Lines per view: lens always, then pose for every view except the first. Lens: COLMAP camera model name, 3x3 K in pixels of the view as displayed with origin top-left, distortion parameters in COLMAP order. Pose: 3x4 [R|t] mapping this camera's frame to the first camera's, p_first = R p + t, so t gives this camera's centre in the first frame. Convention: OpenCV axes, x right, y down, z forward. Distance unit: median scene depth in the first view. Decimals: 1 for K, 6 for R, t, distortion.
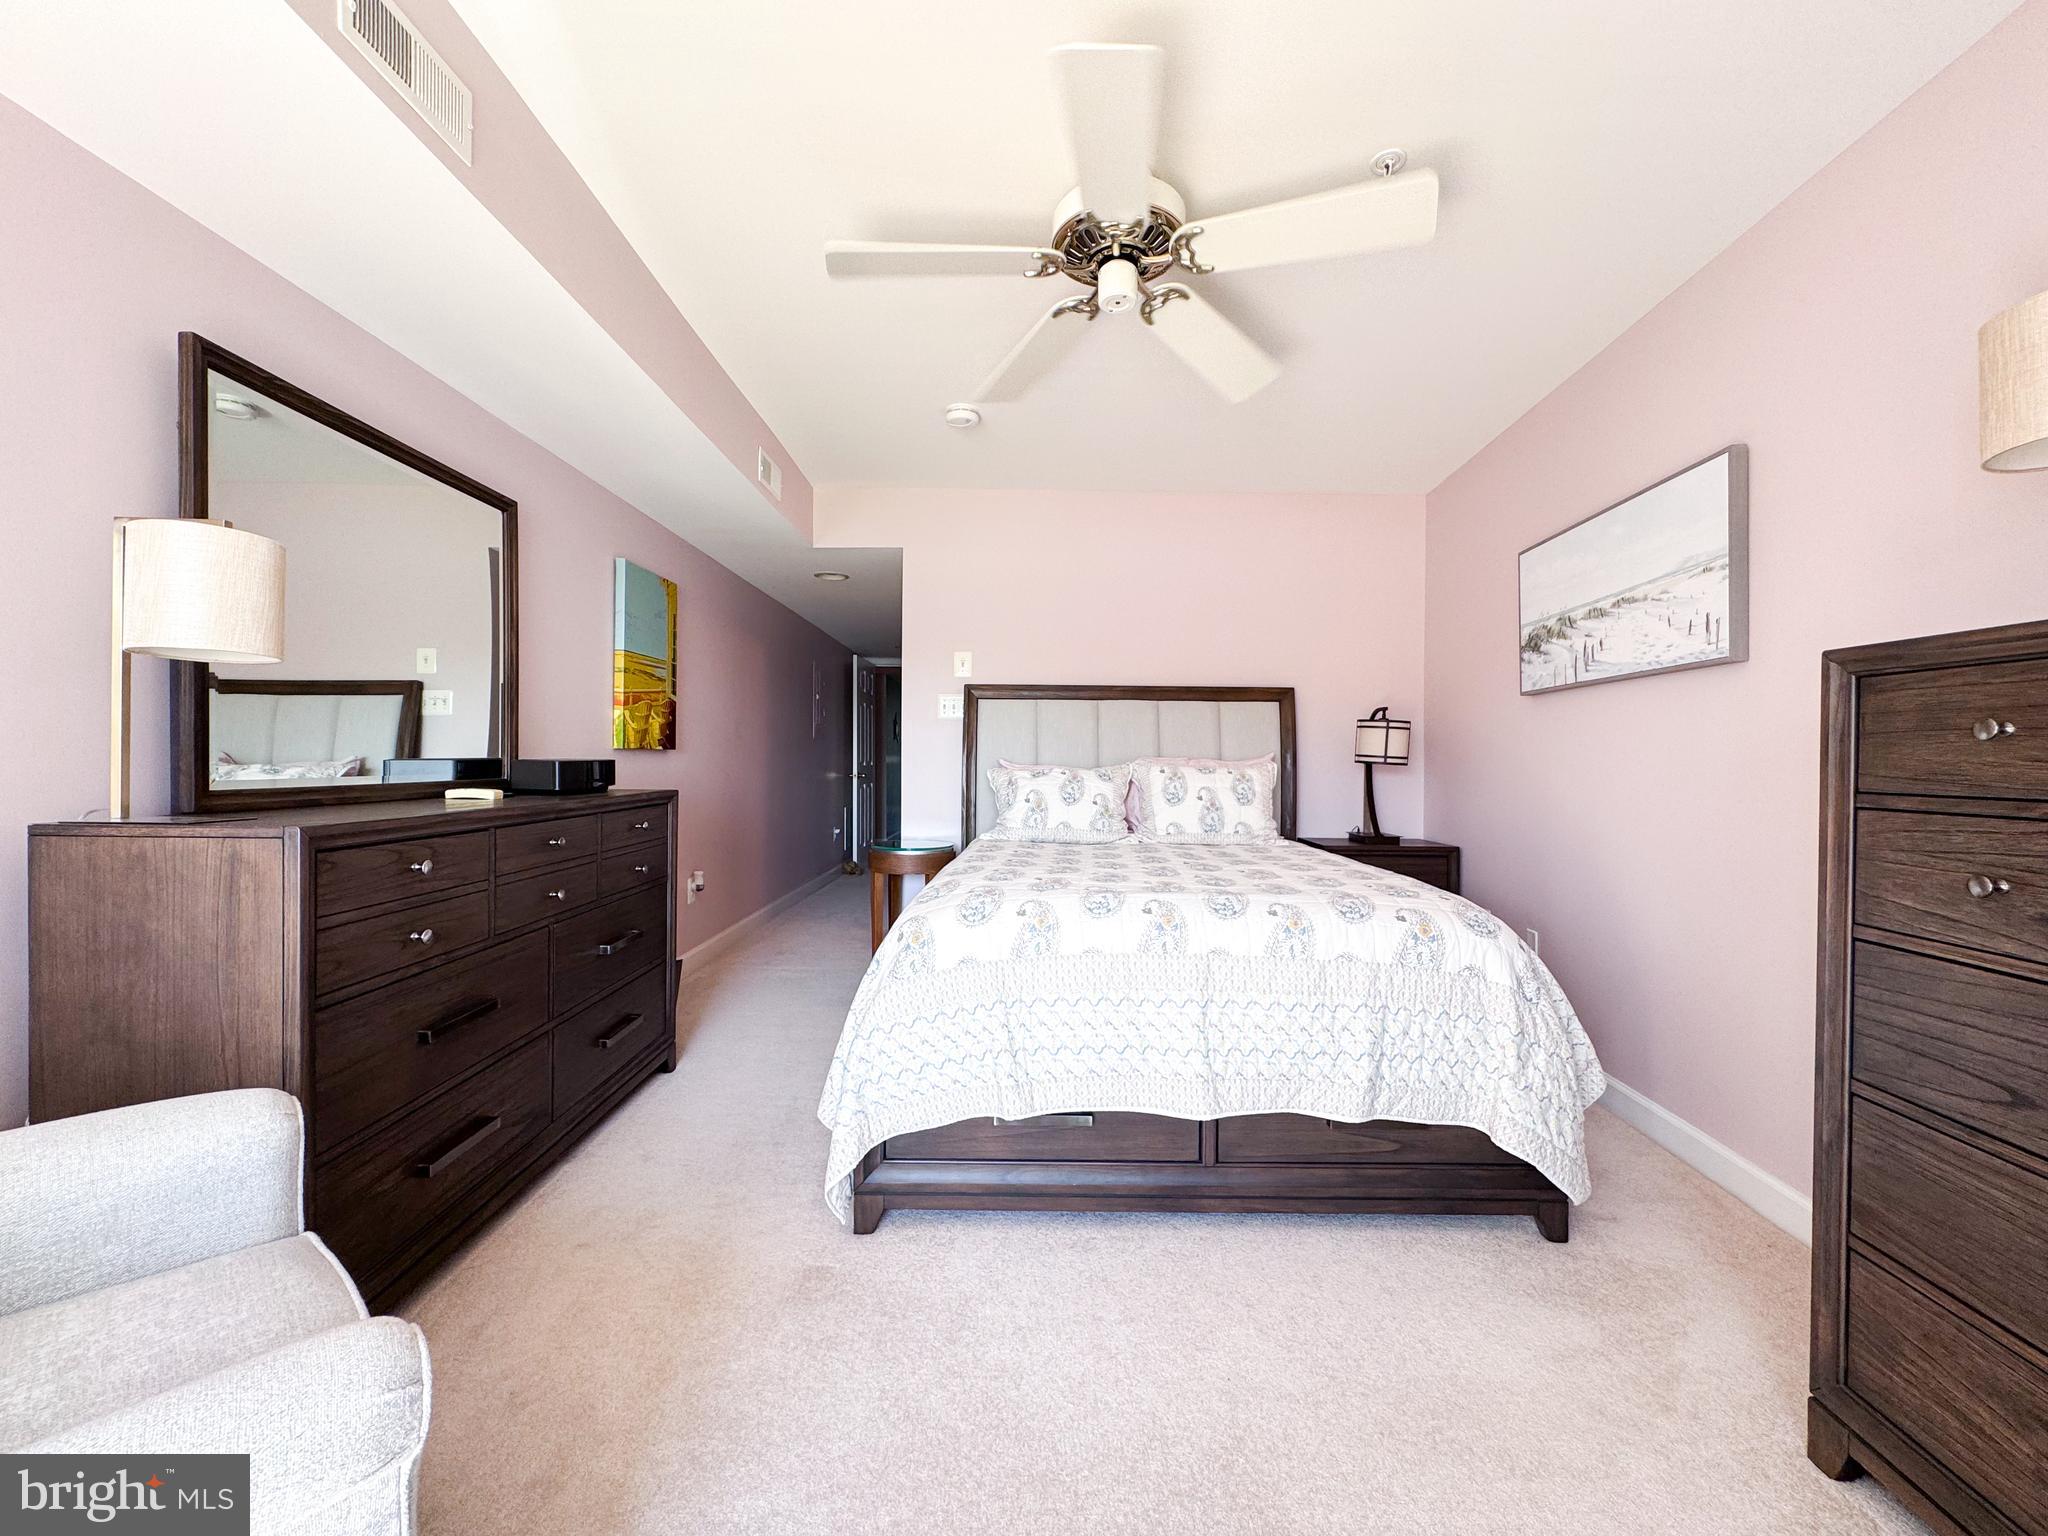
lens RADIAL K [[821.8, 0, 1026.8], [0, 821.8, 768.2], [0, 0, 1]] dist [-0.001096, 0.000335]
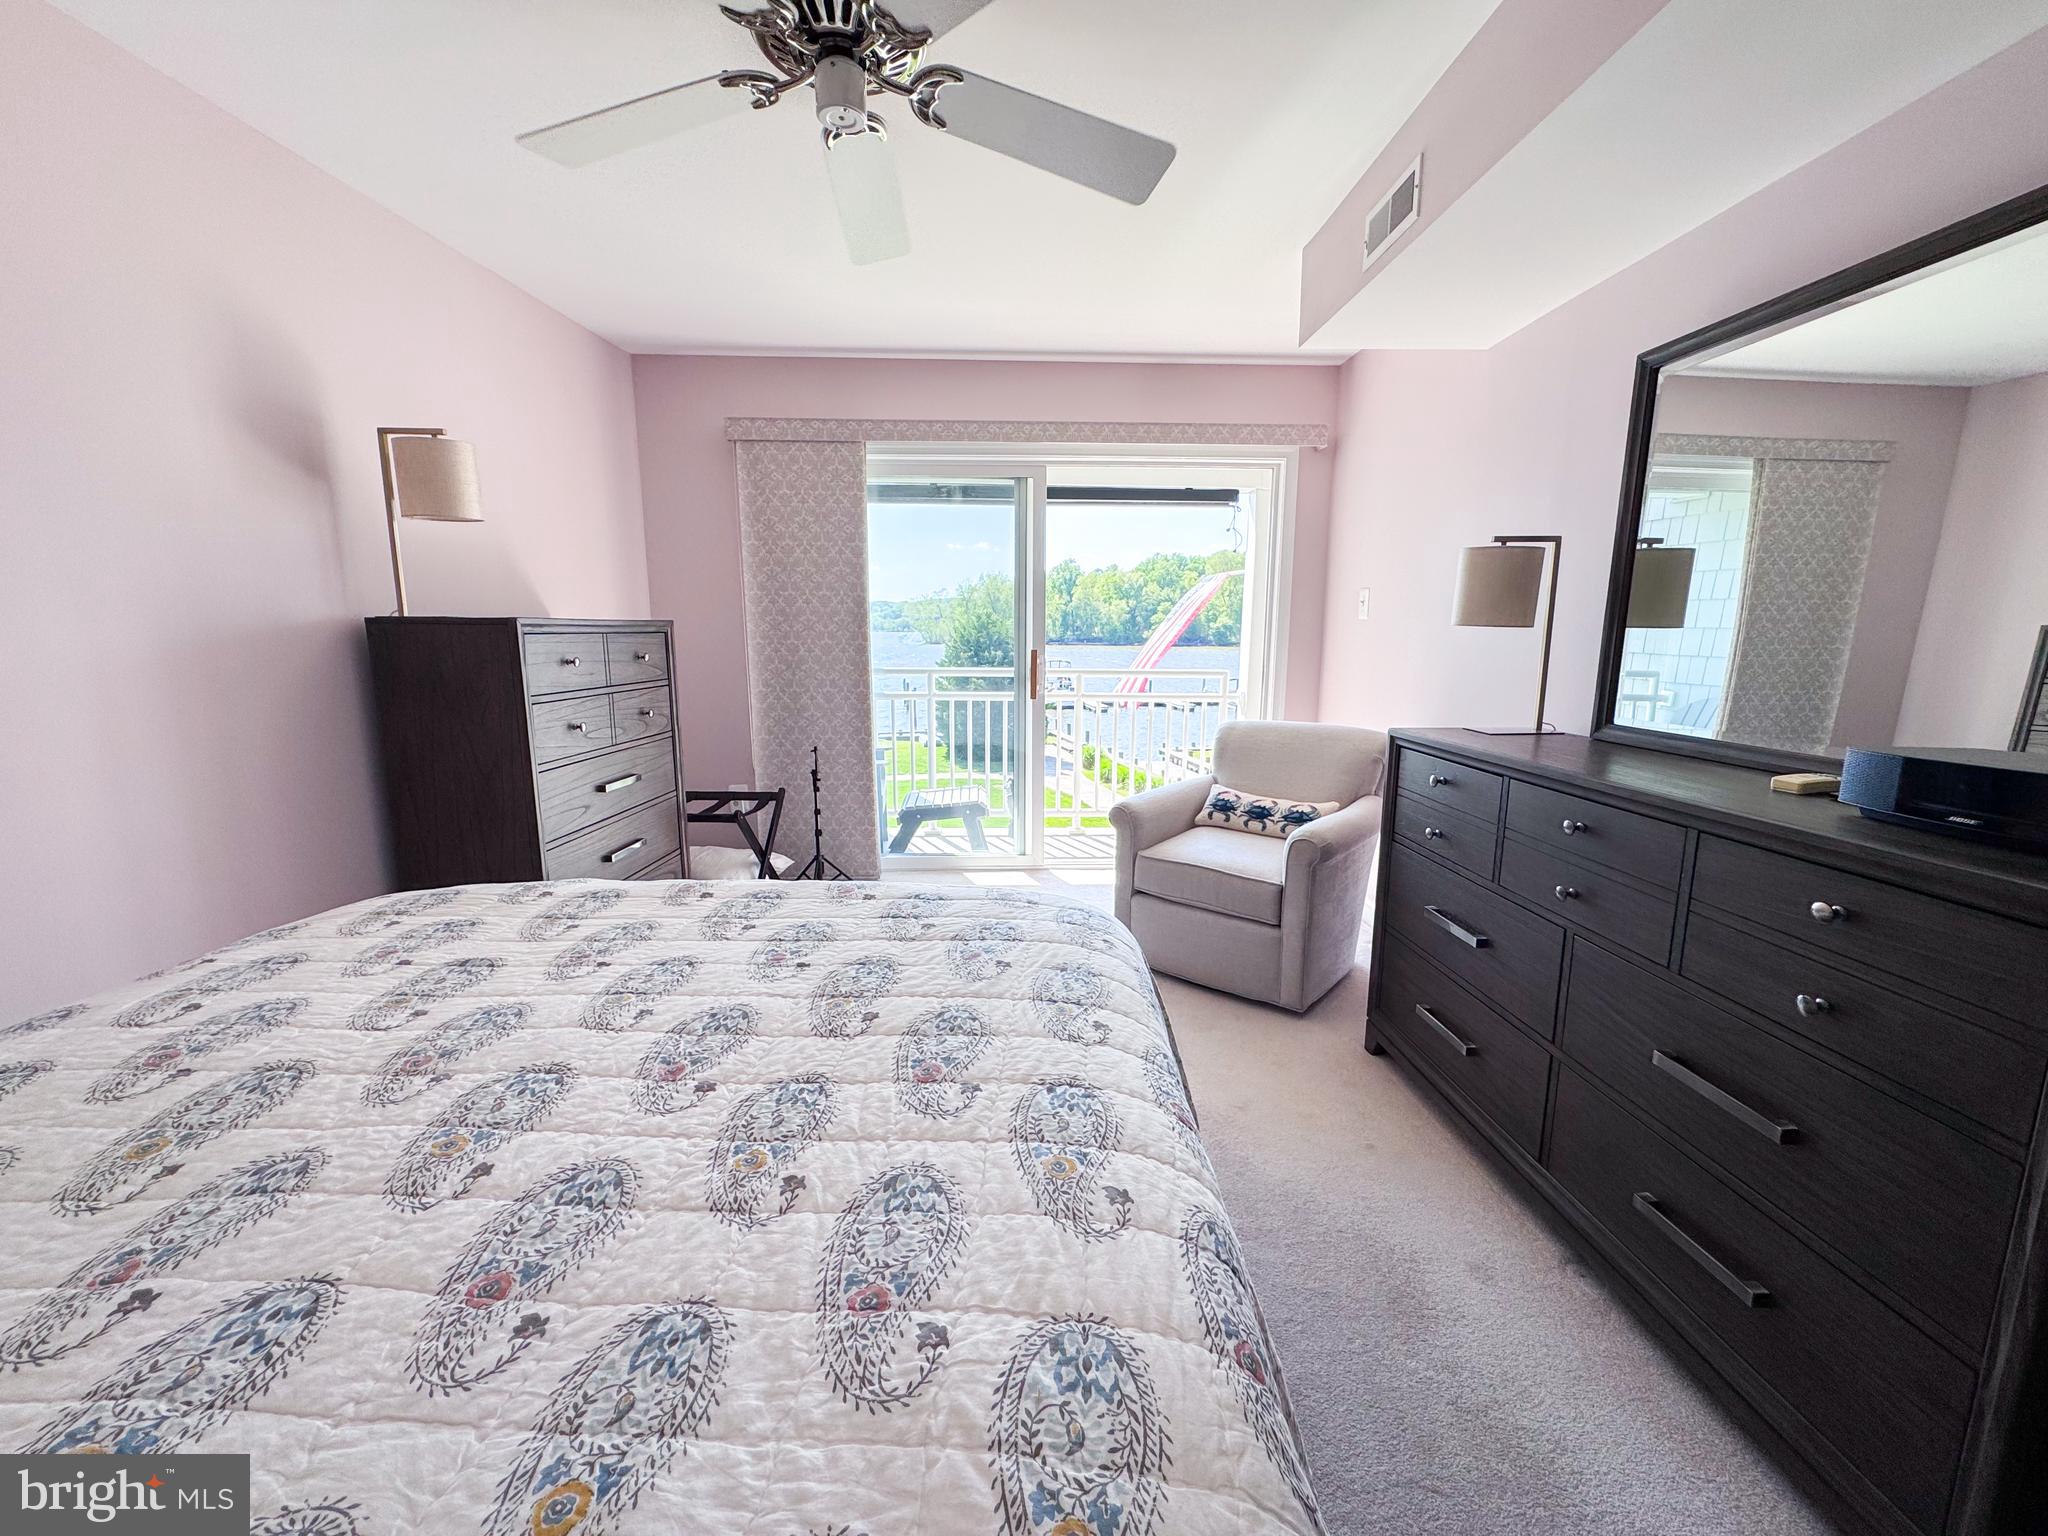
lens RADIAL K [[821.8, 0, 1026.6], [0, 821.8, 768.8], [0, 0, 1]] dist [-0.001096, 0.000335]
pose [[-0.999319, -0.005946, -0.036413, -0.043643], [-0.011736, 0.986893, 0.160948, -0.076440], [0.034979, 0.161266, -0.986291, 1.735219]]
